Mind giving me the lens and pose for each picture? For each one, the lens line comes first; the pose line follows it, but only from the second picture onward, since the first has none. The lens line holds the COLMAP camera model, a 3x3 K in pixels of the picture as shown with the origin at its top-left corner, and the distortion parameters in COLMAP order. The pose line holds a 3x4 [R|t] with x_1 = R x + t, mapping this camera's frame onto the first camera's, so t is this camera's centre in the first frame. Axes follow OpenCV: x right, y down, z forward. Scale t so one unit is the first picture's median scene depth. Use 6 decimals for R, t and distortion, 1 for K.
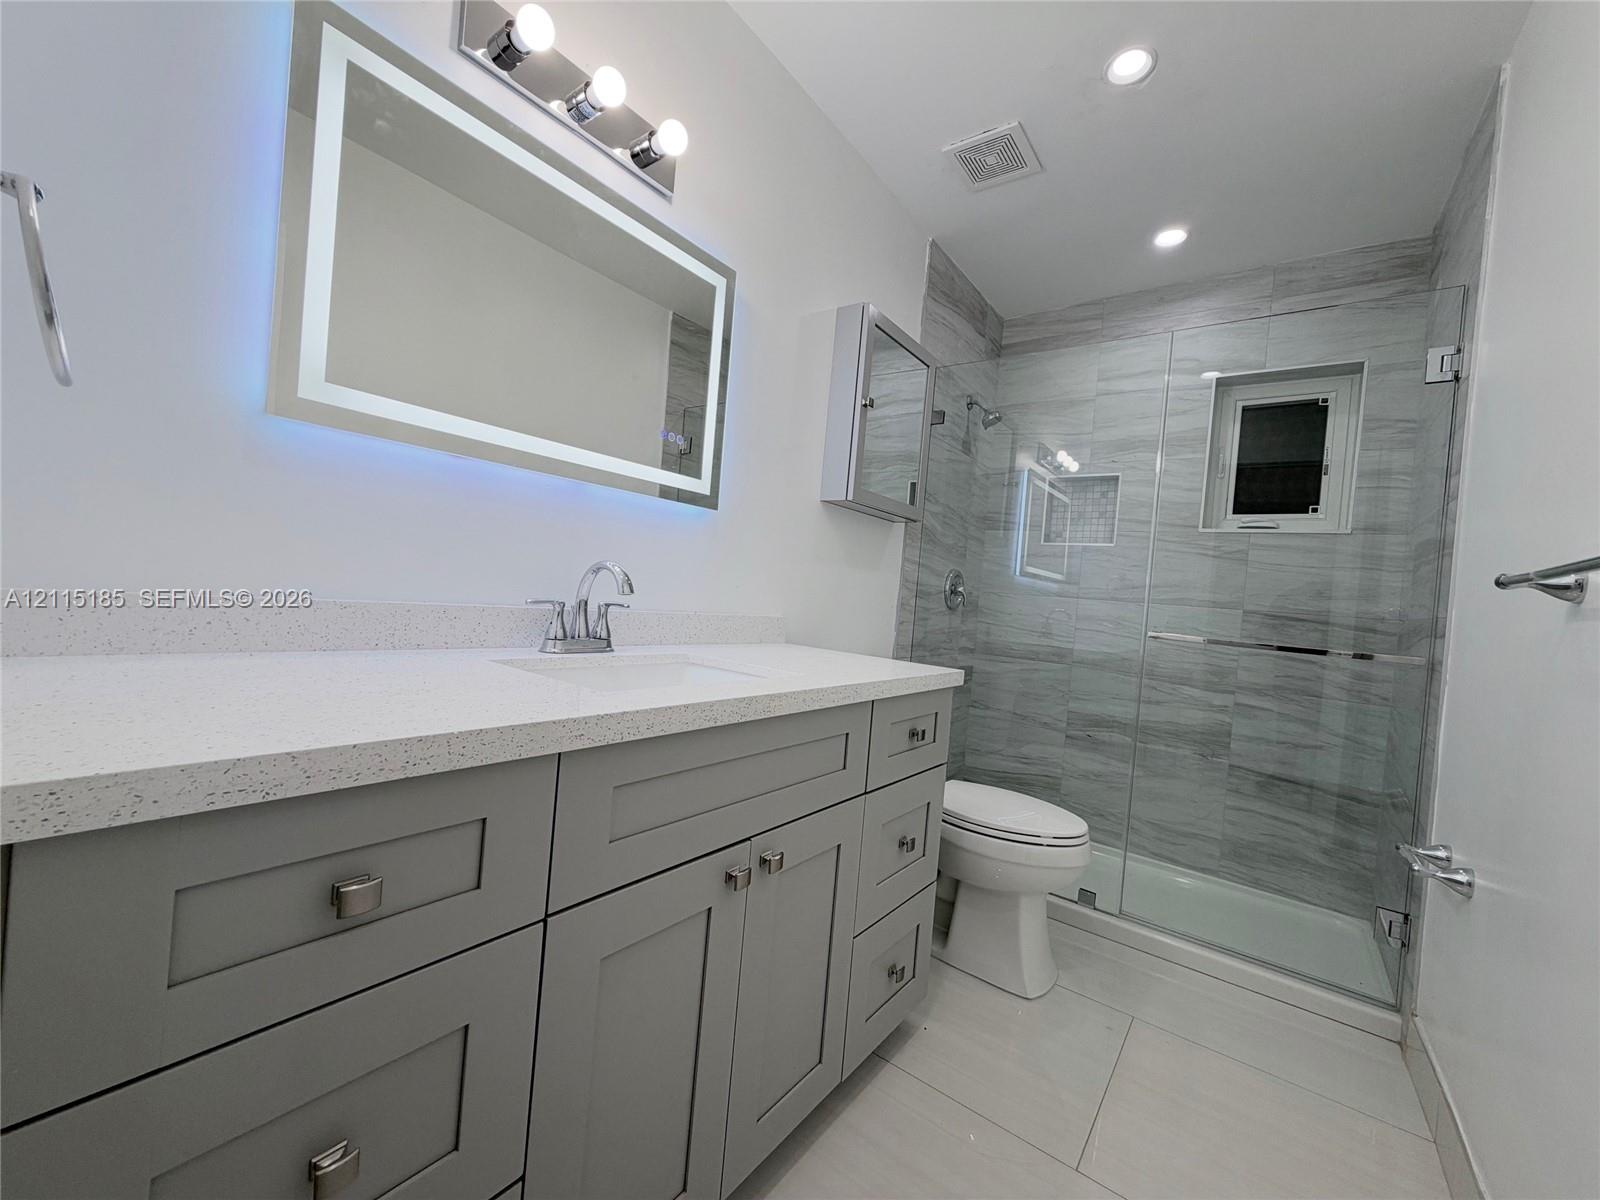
lens RADIAL K [[640.5, 0, 792.8], [0, 640.5, 601.4], [0, 0, 1]] dist [0.004593, 0.000902]
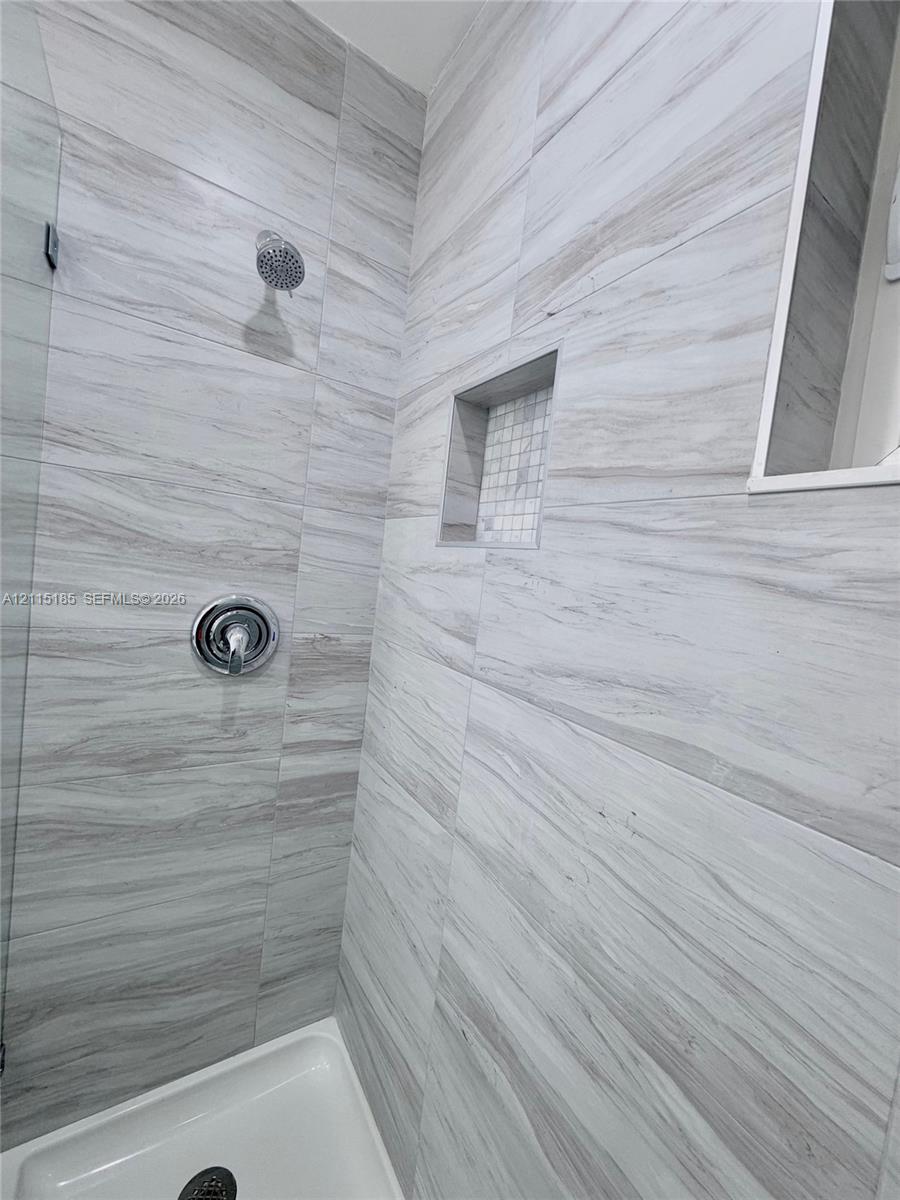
lens RADIAL K [[480.4, 0, 440.2], [0, 480.4, 597.4], [0, 0, 1]] dist [0.004593, 0.000902]
pose [[0.933486, 0.041502, -0.356204, 0.551103], [-0.040184, 0.999131, 0.011102, -0.060291], [0.356355, 0.003950, 0.934342, 0.733369]]
